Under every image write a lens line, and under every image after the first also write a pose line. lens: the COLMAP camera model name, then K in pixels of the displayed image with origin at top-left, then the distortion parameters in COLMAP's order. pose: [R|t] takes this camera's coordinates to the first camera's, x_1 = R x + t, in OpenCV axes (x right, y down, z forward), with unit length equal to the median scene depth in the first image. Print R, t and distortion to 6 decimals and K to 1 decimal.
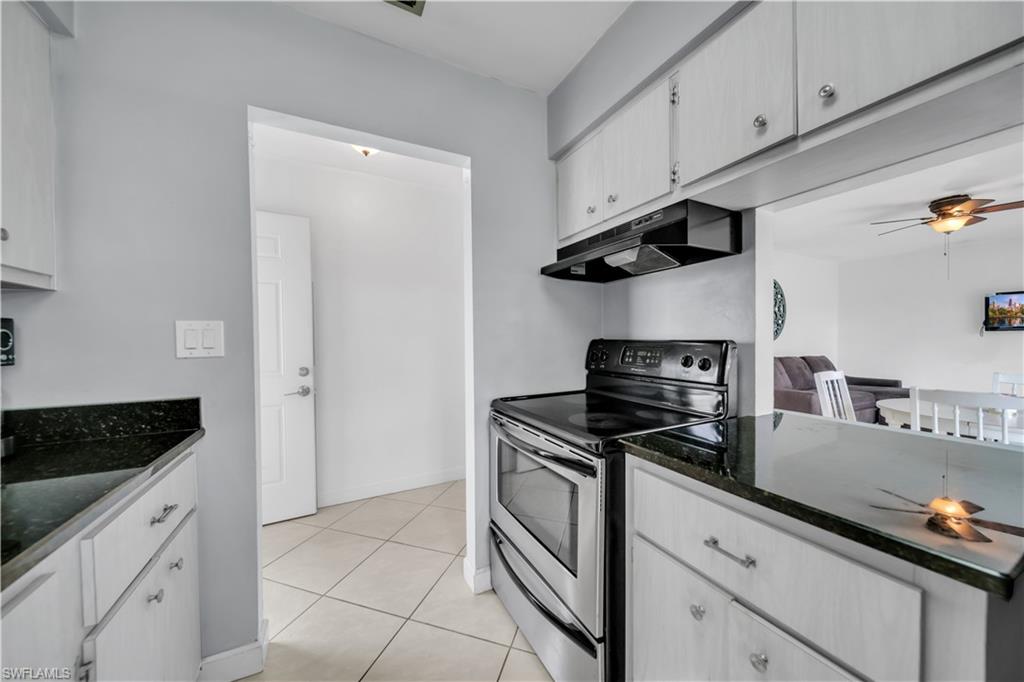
lens RADIAL K [[348.2, 0, 516.1], [0, 348.2, 337.2], [0, 0, 1]] dist [-0.007243, -0.000086]
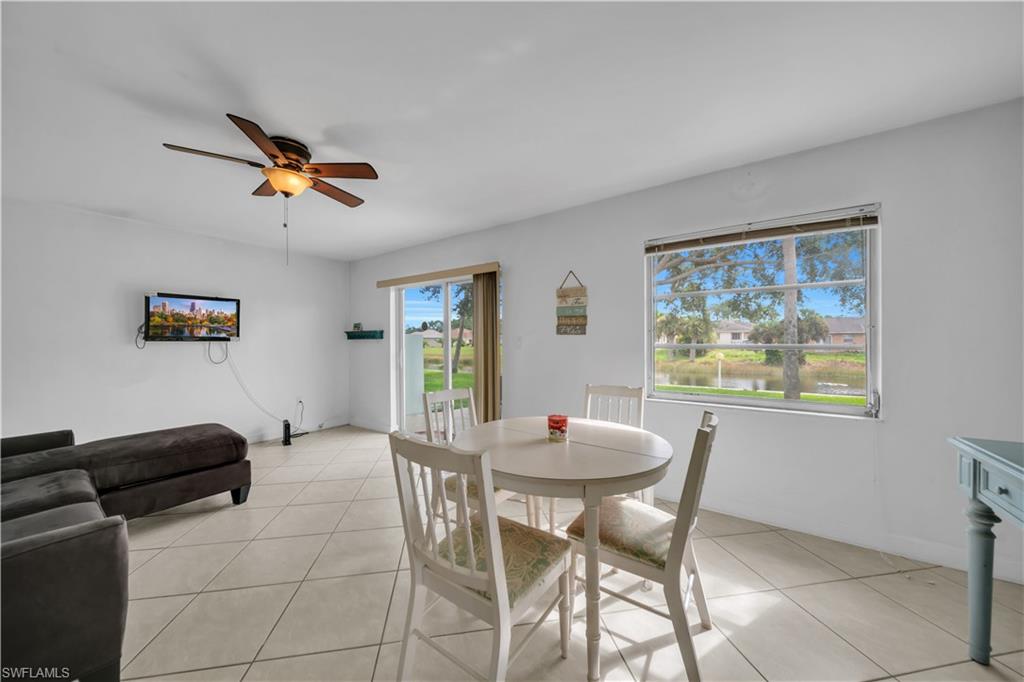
lens RADIAL K [[348.2, 0, 509.1], [0, 348.2, 342.5], [0, 0, 1]] dist [-0.007243, -0.000086]
pose [[-0.434169, 0.007260, 0.900802, 0.341334], [0.010559, 0.999940, -0.002969, -0.006399], [-0.900770, 0.008222, -0.434219, 0.666277]]
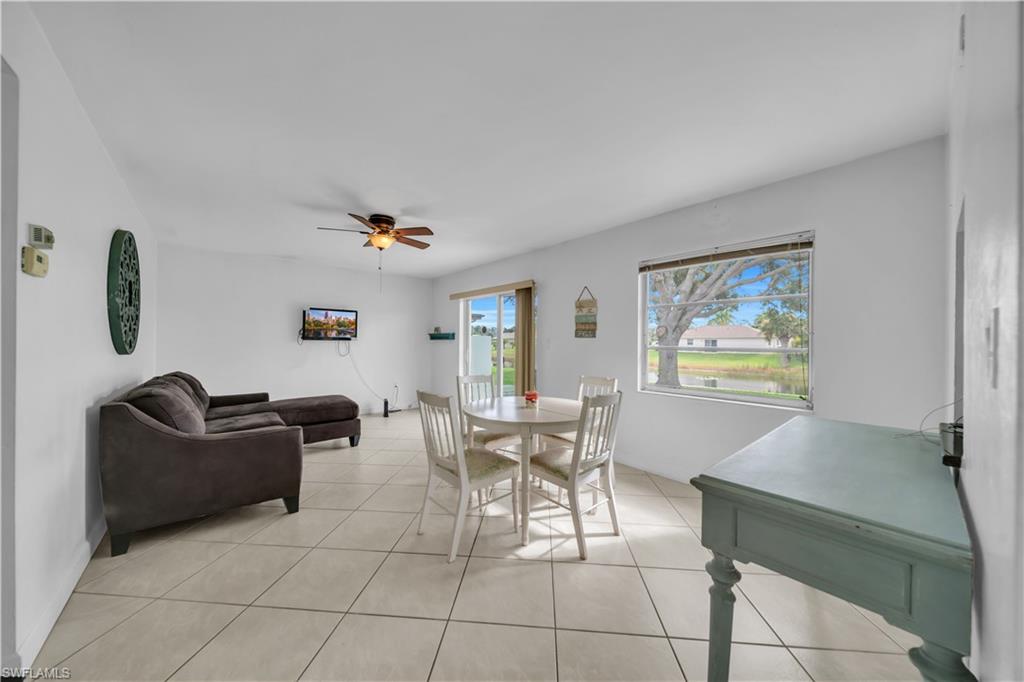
lens RADIAL K [[348.2, 0, 509.0], [0, 348.2, 342.6], [0, 0, 1]] dist [-0.007243, -0.000086]
pose [[-0.192944, 0.005135, 0.981196, 0.091629], [-0.002623, 0.999980, -0.005750, -0.005467], [-0.981206, -0.003683, -0.192927, 0.601291]]
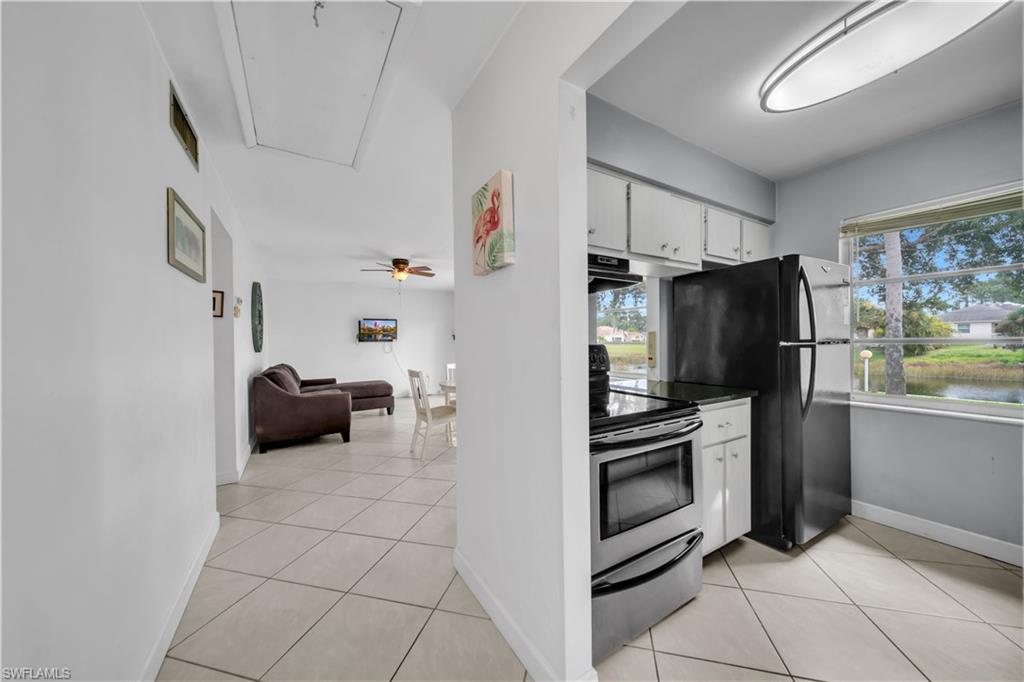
lens RADIAL K [[348.2, 0, 508.9], [0, 348.2, 339.6], [0, 0, 1]] dist [-0.007243, -0.000086]
pose [[-0.034964, 0.010710, 0.999331, -0.287110], [0.017079, 0.999803, -0.010117, -0.001161], [-0.999243, 0.016714, -0.035140, 0.406225]]
